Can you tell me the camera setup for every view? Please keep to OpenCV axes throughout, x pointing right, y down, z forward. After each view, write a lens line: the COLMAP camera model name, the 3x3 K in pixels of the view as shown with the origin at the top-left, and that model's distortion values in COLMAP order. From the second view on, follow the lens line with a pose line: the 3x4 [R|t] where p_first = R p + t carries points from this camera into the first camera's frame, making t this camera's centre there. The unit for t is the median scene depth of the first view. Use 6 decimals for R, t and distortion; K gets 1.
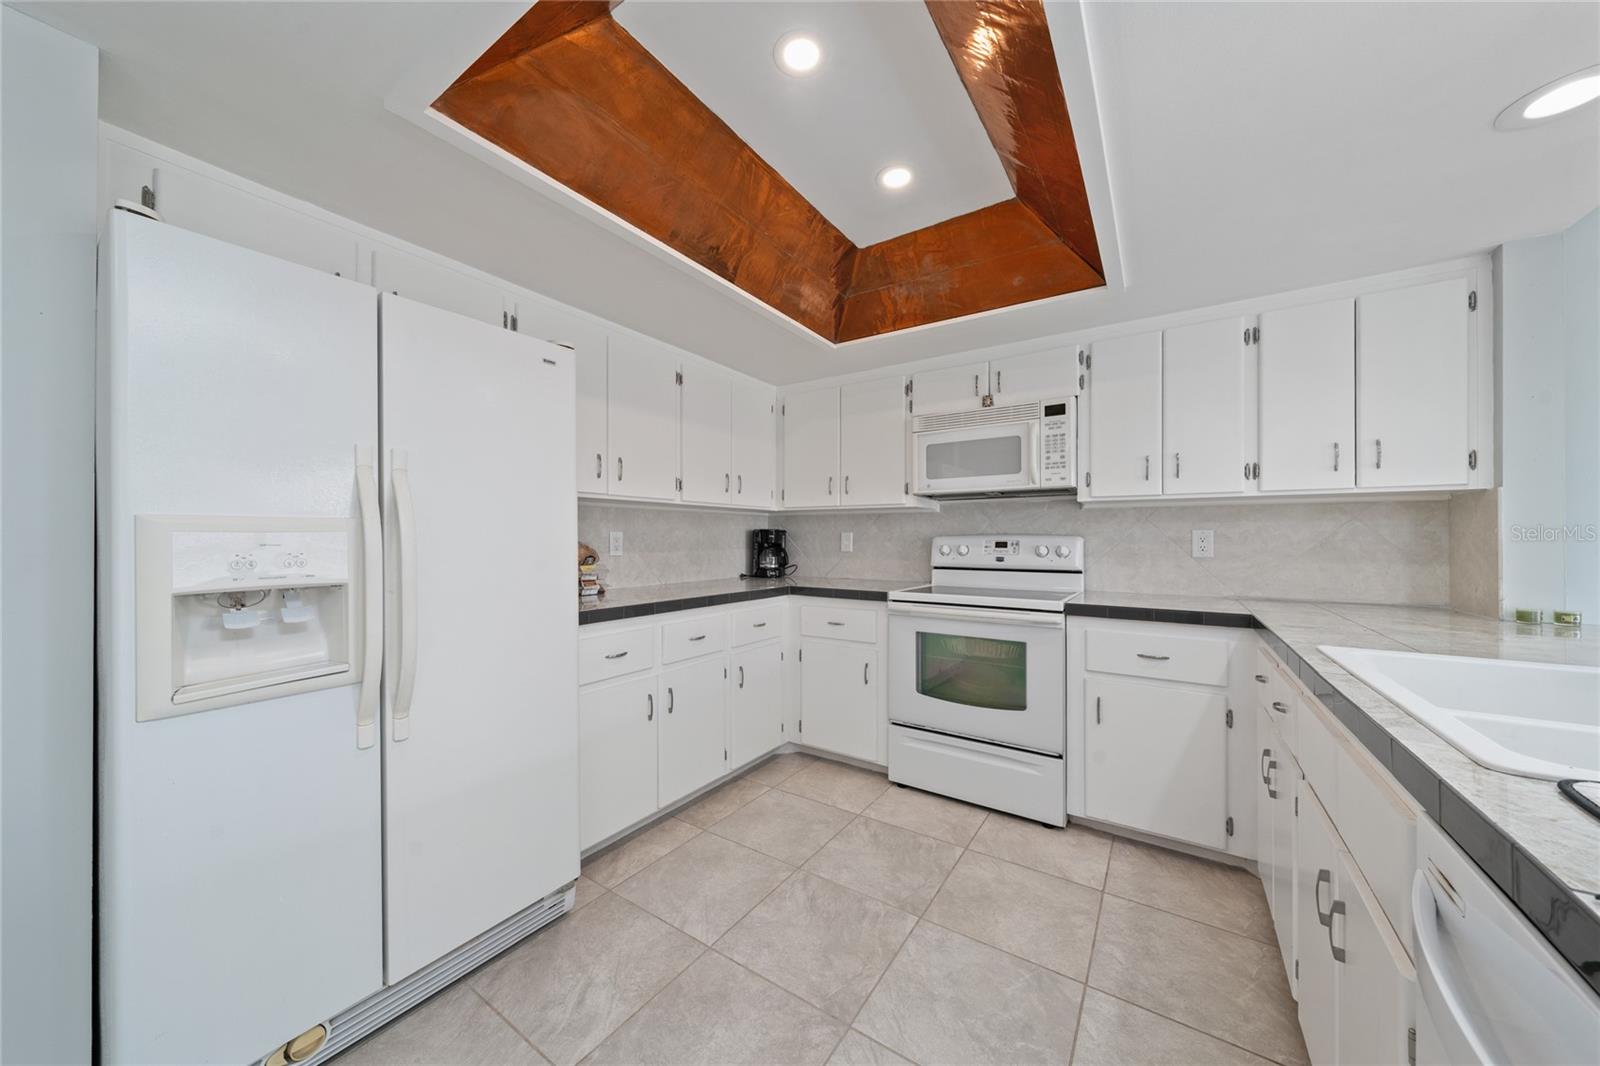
lens RADIAL K [[547.2, 0, 799.9], [0, 547.2, 536.1], [0, 0, 1]] dist [-0.001393, 0.000053]
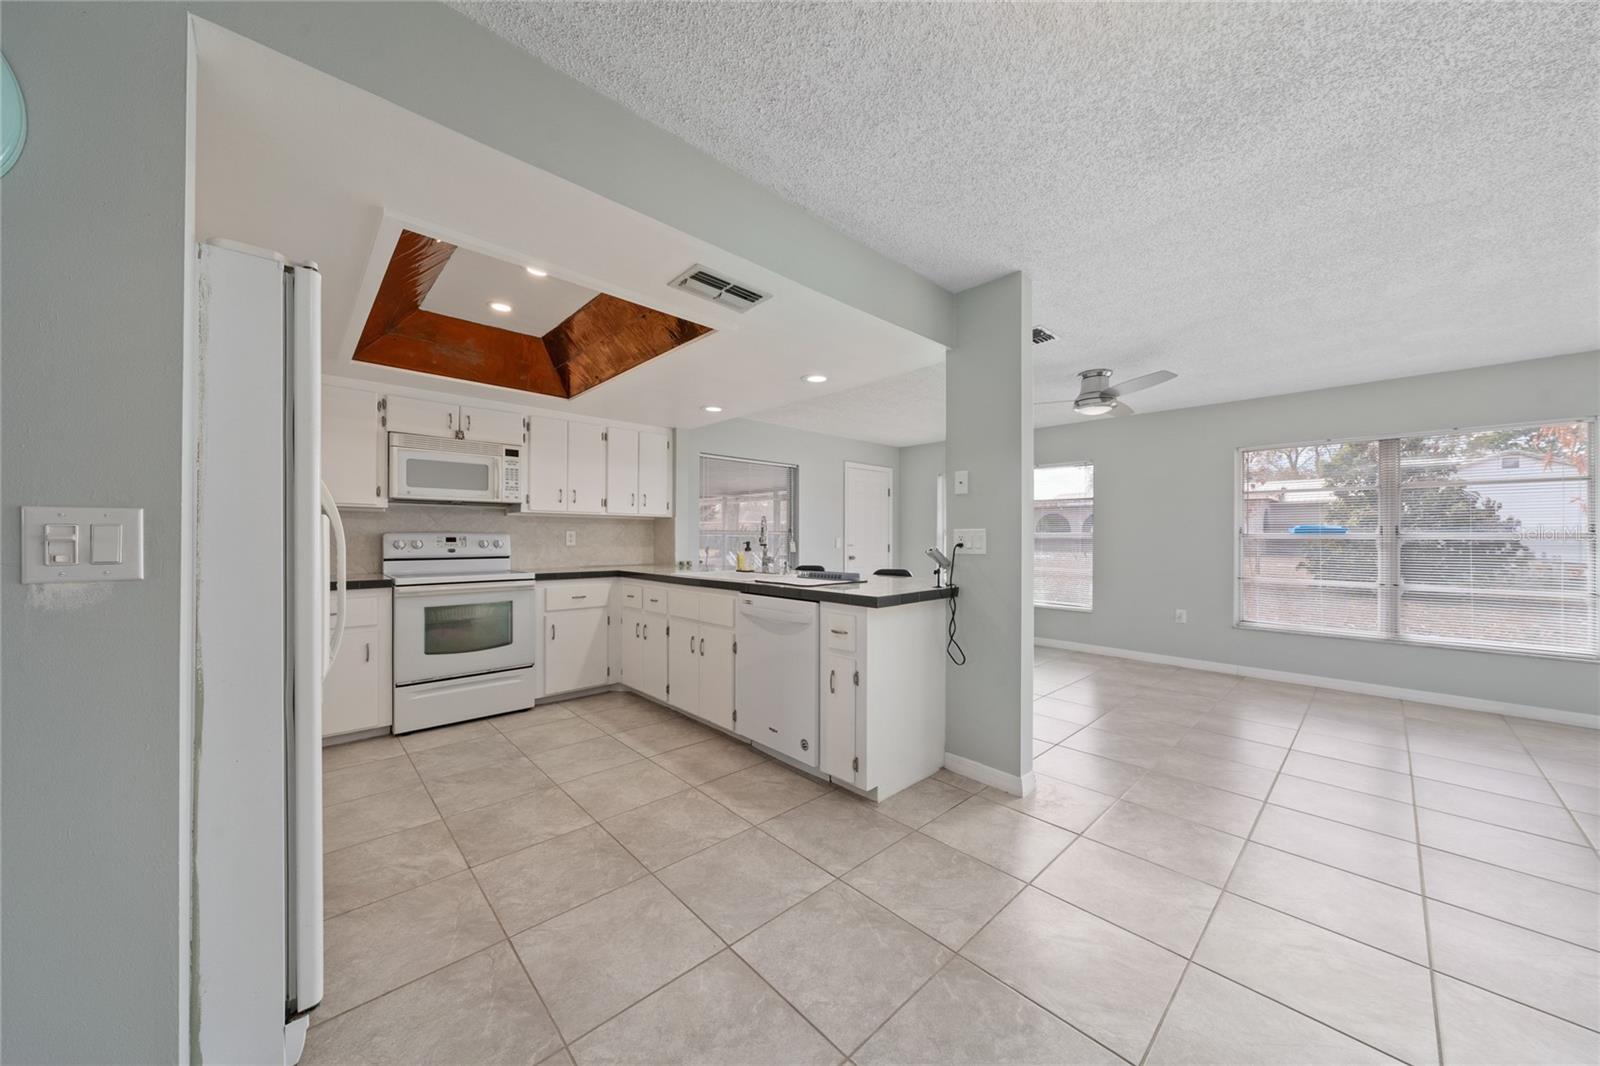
lens RADIAL K [[547.2, 0, 797.8], [0, 547.2, 535.7], [0, 0, 1]] dist [-0.001393, 0.000053]
pose [[0.225109, 0.001866, 0.974332, -0.877800], [-0.009279, 0.999957, 0.000229, -0.002331], [-0.974289, -0.009092, 0.225116, -0.148749]]
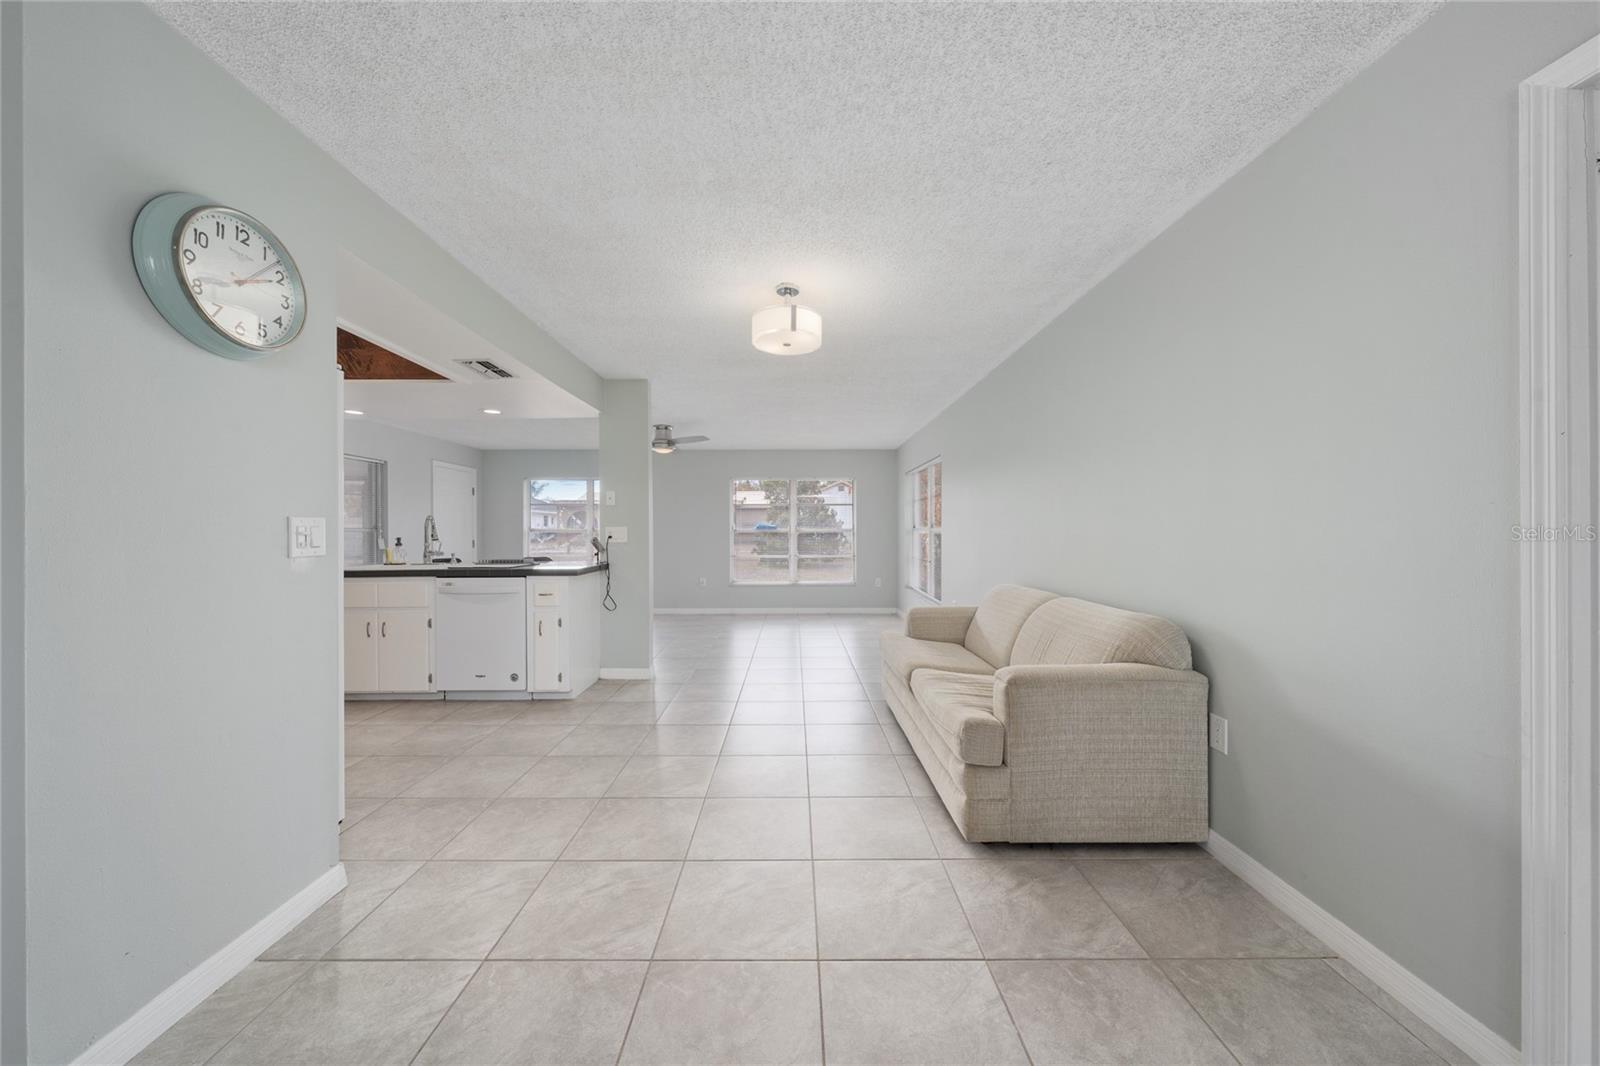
lens RADIAL K [[547.2, 0, 789.3], [0, 547.2, 527.8], [0, 0, 1]] dist [-0.001393, 0.000053]
pose [[-0.555007, 0.009184, 0.831795, -1.528046], [-0.000266, 0.999937, -0.011217, 0.004174], [-0.831845, -0.006447, -0.554970, 0.280638]]
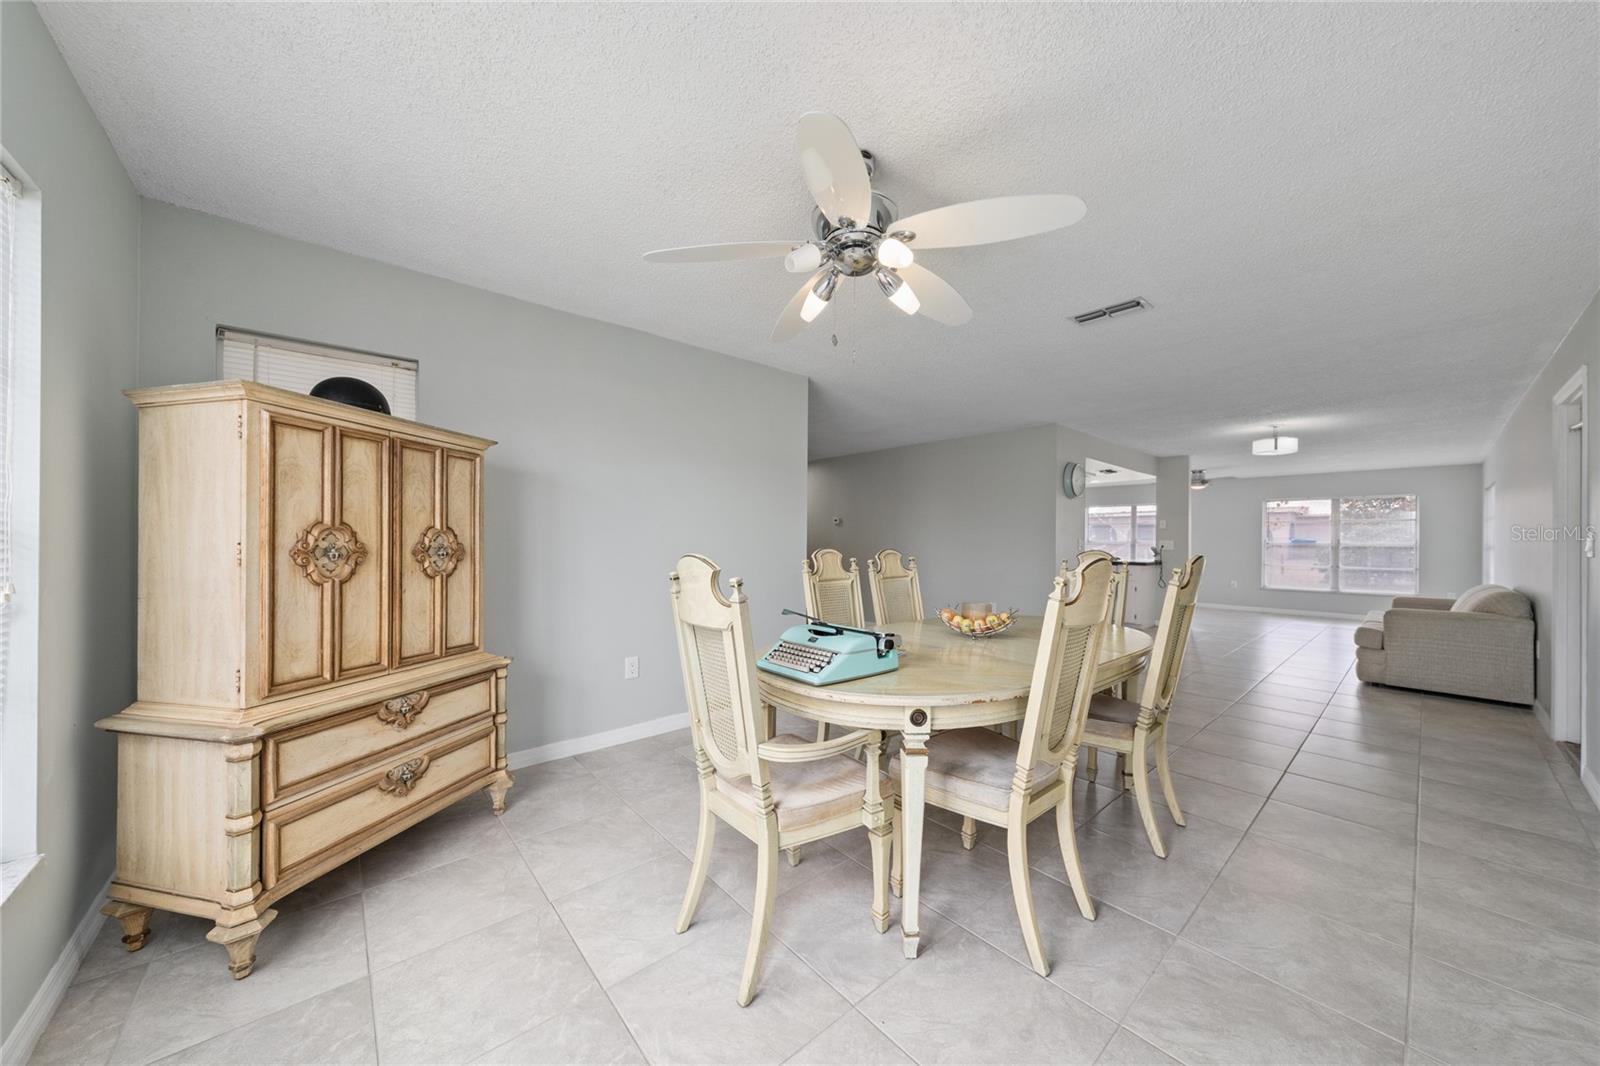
lens RADIAL K [[535.5, 0, 798.6], [0, 535.5, 543.9], [0, 0, 1]] dist [-0.011292, -0.000192]
pose [[0.266689, -0.002168, 0.963780, -3.230166], [-0.012987, 0.999899, 0.005843, 0.007919], [-0.963695, -0.014075, 0.266634, 0.976604]]
